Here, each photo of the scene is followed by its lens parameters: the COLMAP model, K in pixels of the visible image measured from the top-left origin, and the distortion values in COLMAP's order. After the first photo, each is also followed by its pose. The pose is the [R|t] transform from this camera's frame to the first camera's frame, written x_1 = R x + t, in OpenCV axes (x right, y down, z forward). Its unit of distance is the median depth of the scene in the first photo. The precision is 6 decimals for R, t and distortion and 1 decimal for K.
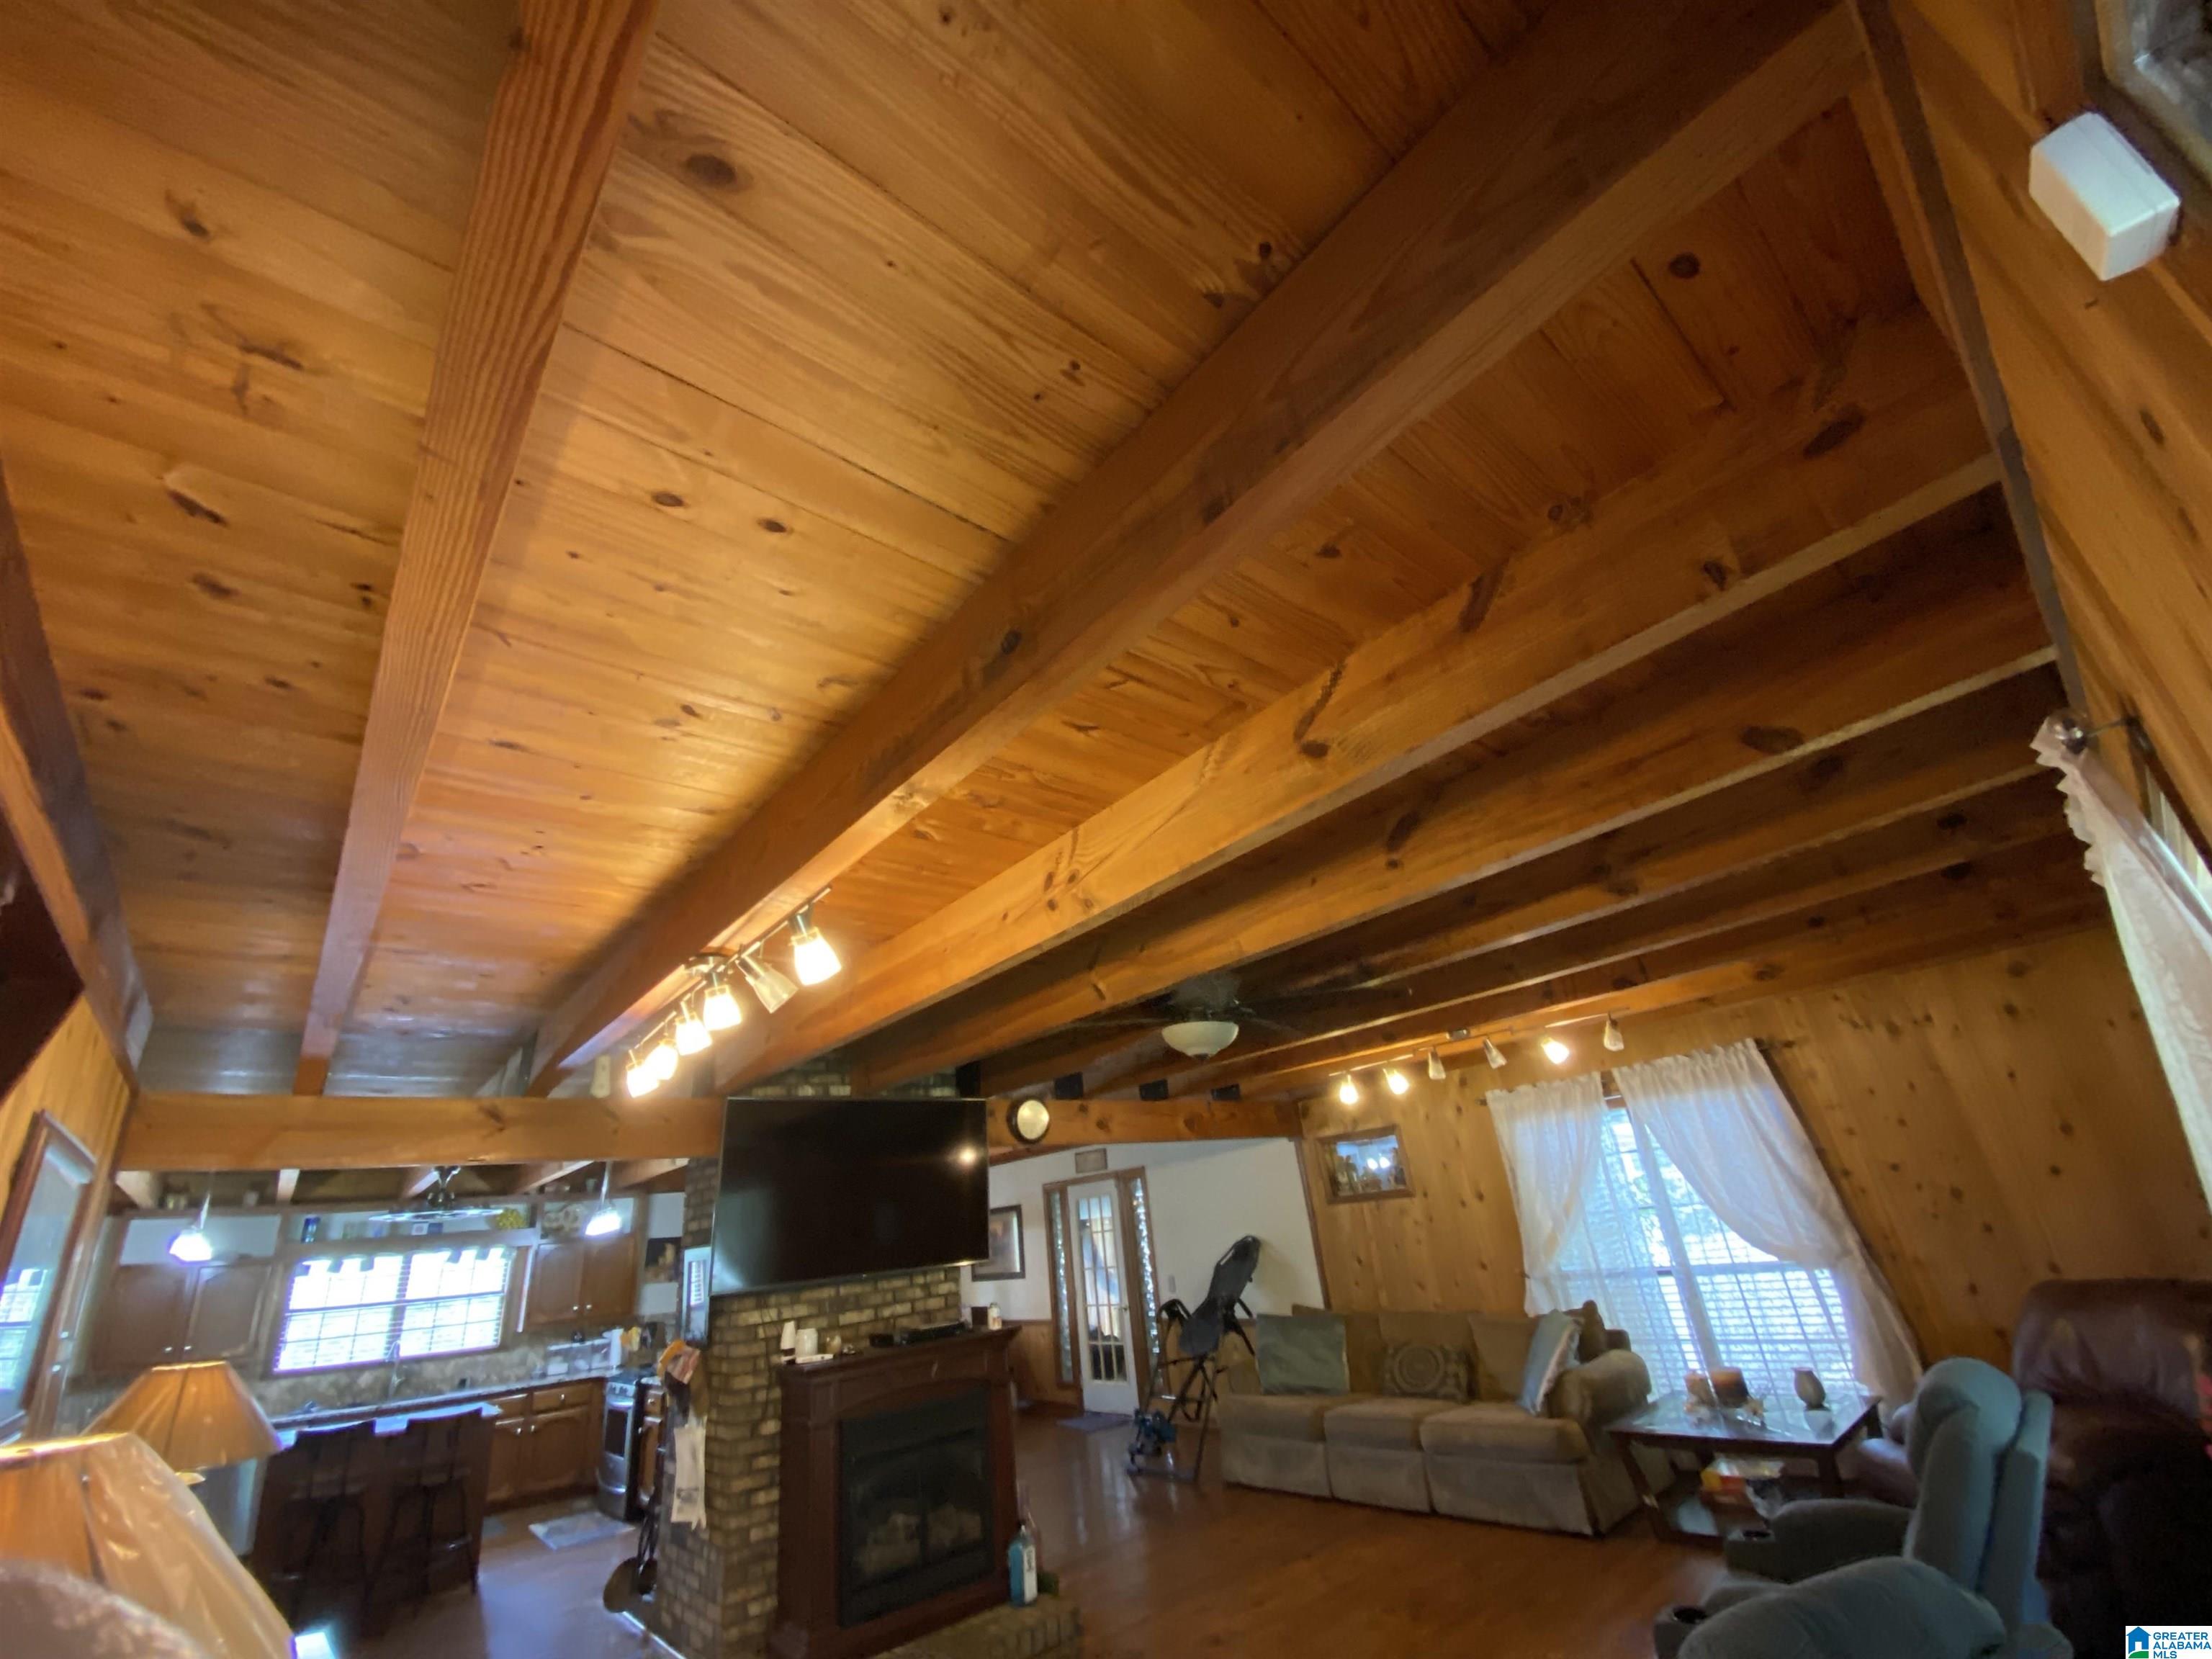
lens RADIAL K [[900.8, 0, 1096.3], [0, 900.8, 819.8], [0, 0, 1]] dist [0.024433, -0.022799]
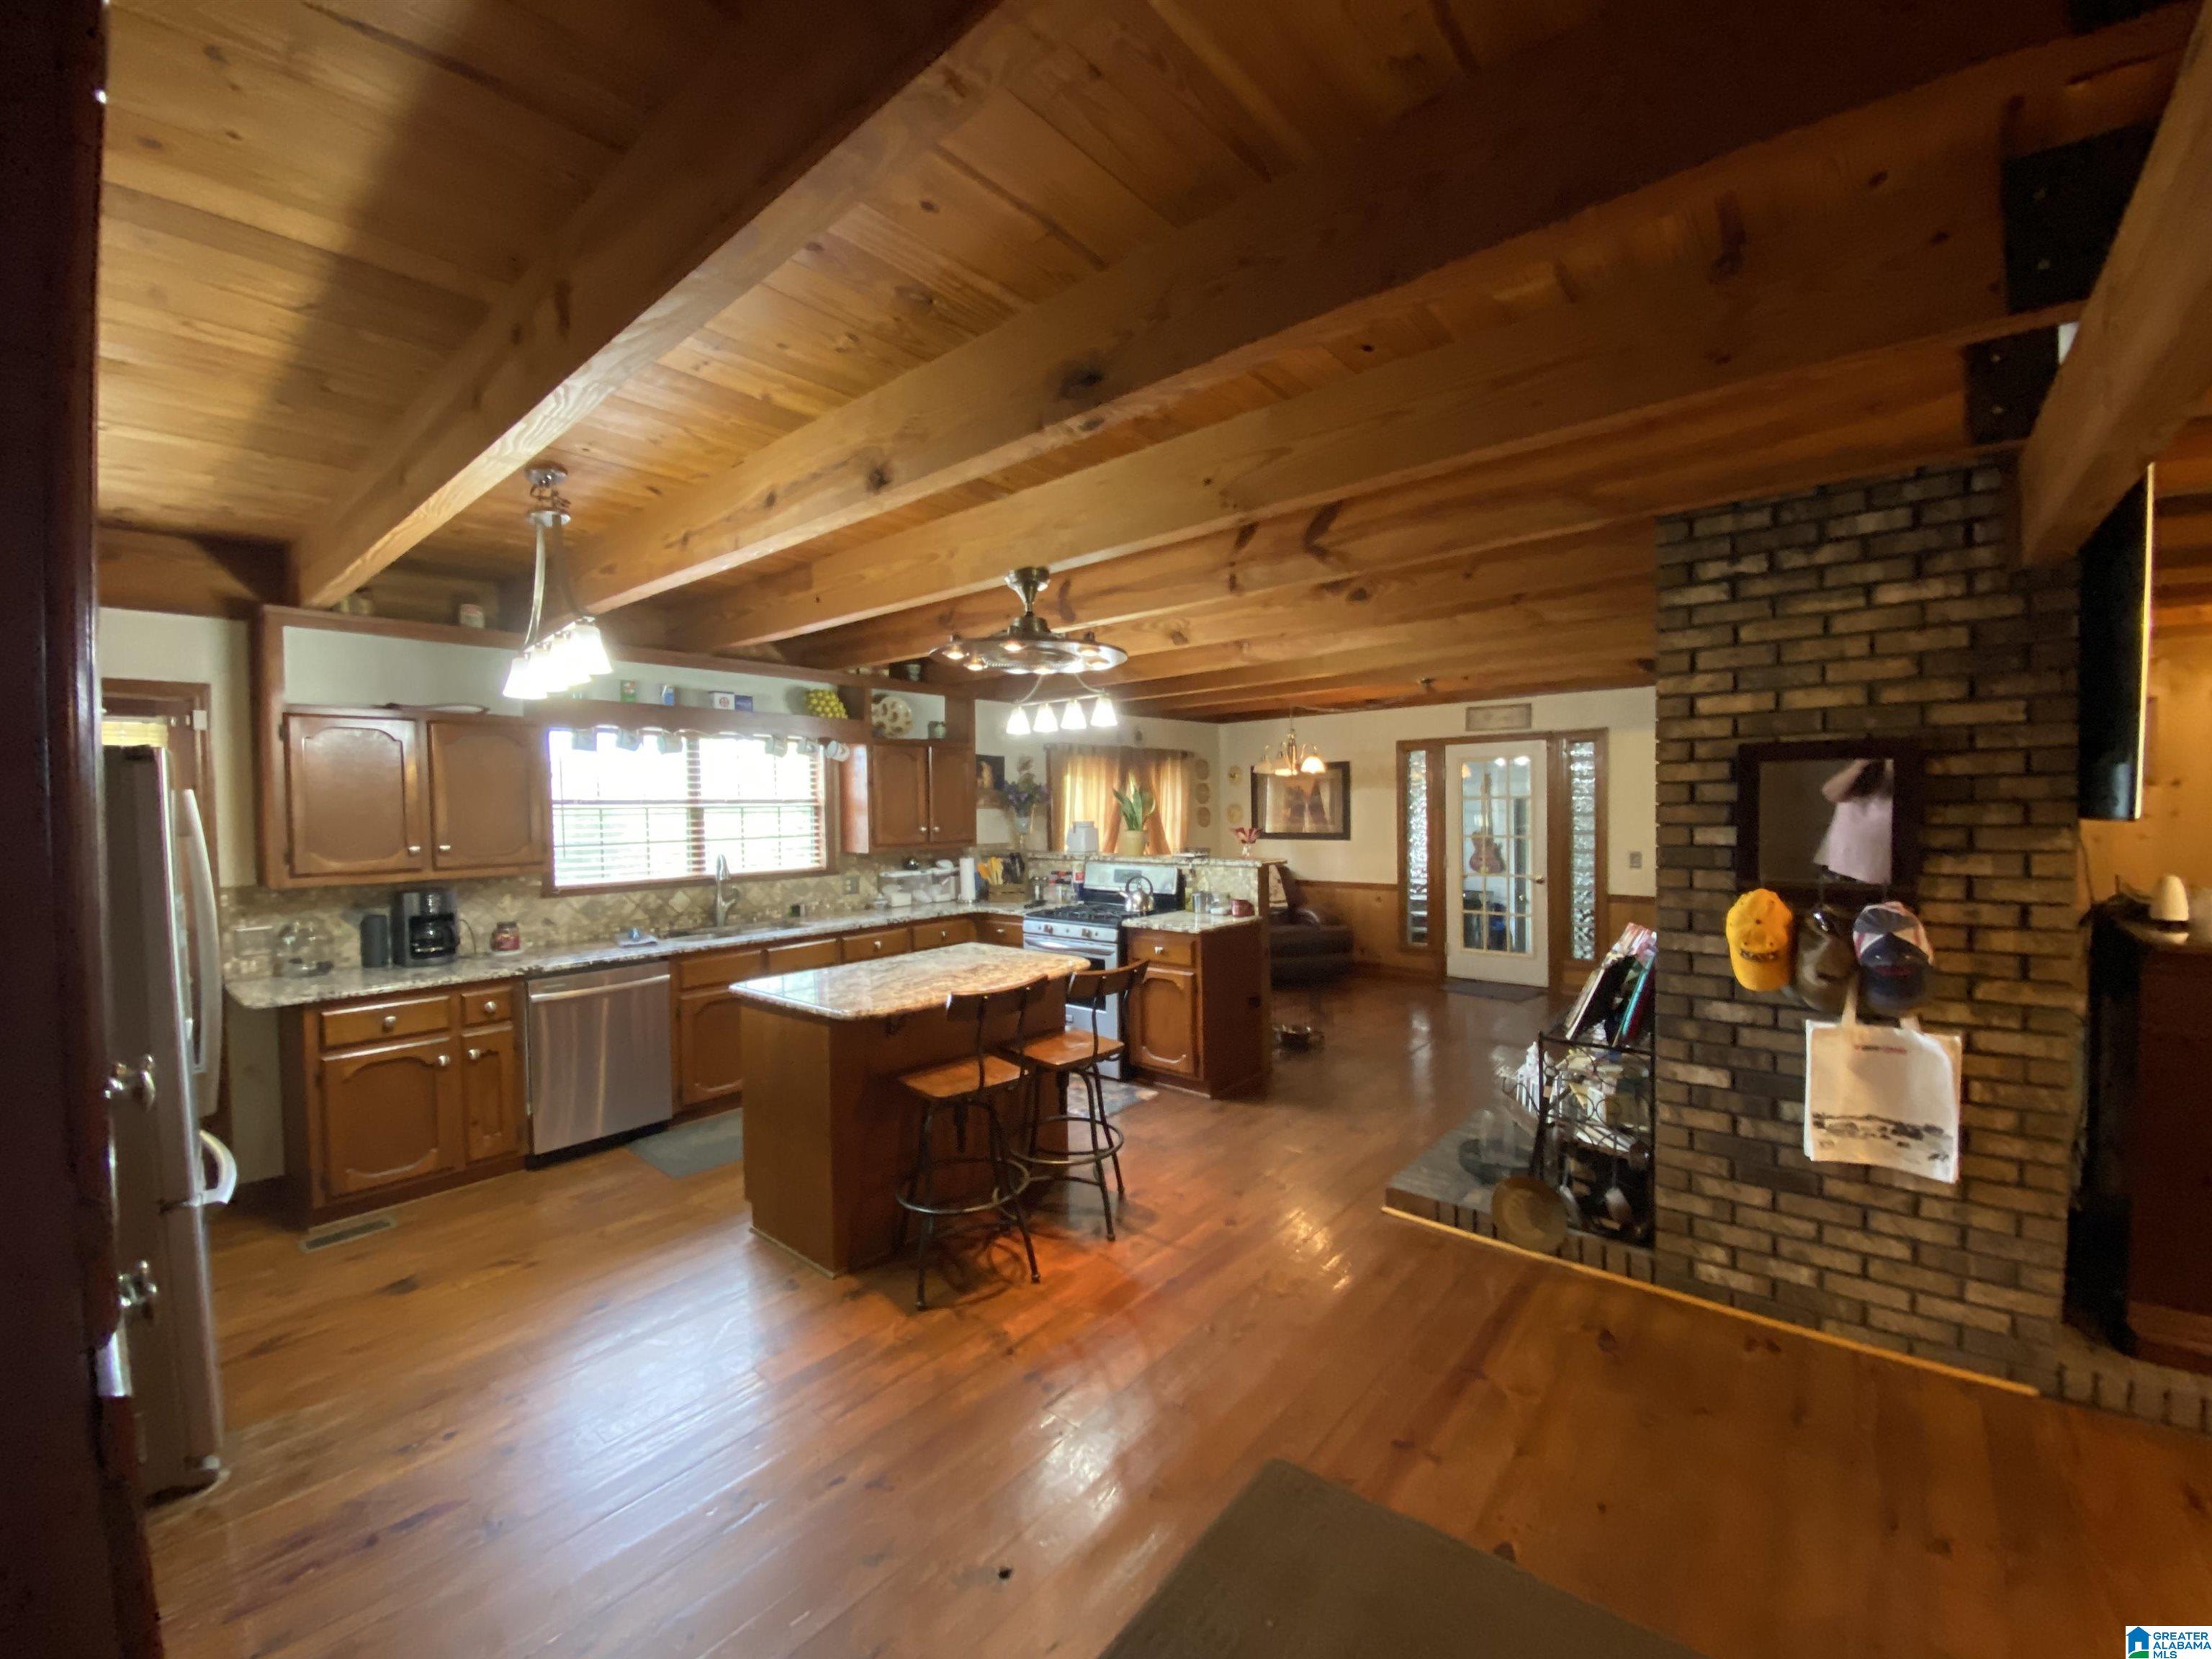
lens RADIAL K [[900.8, 0, 1096.3], [0, 900.8, 819.8], [0, 0, 1]] dist [0.024433, -0.022799]
pose [[0.979814, 0.081431, 0.182573, -0.656049], [-0.151003, 0.899960, 0.408988, 0.245104], [-0.131004, -0.428301, 0.894090, 0.383832]]
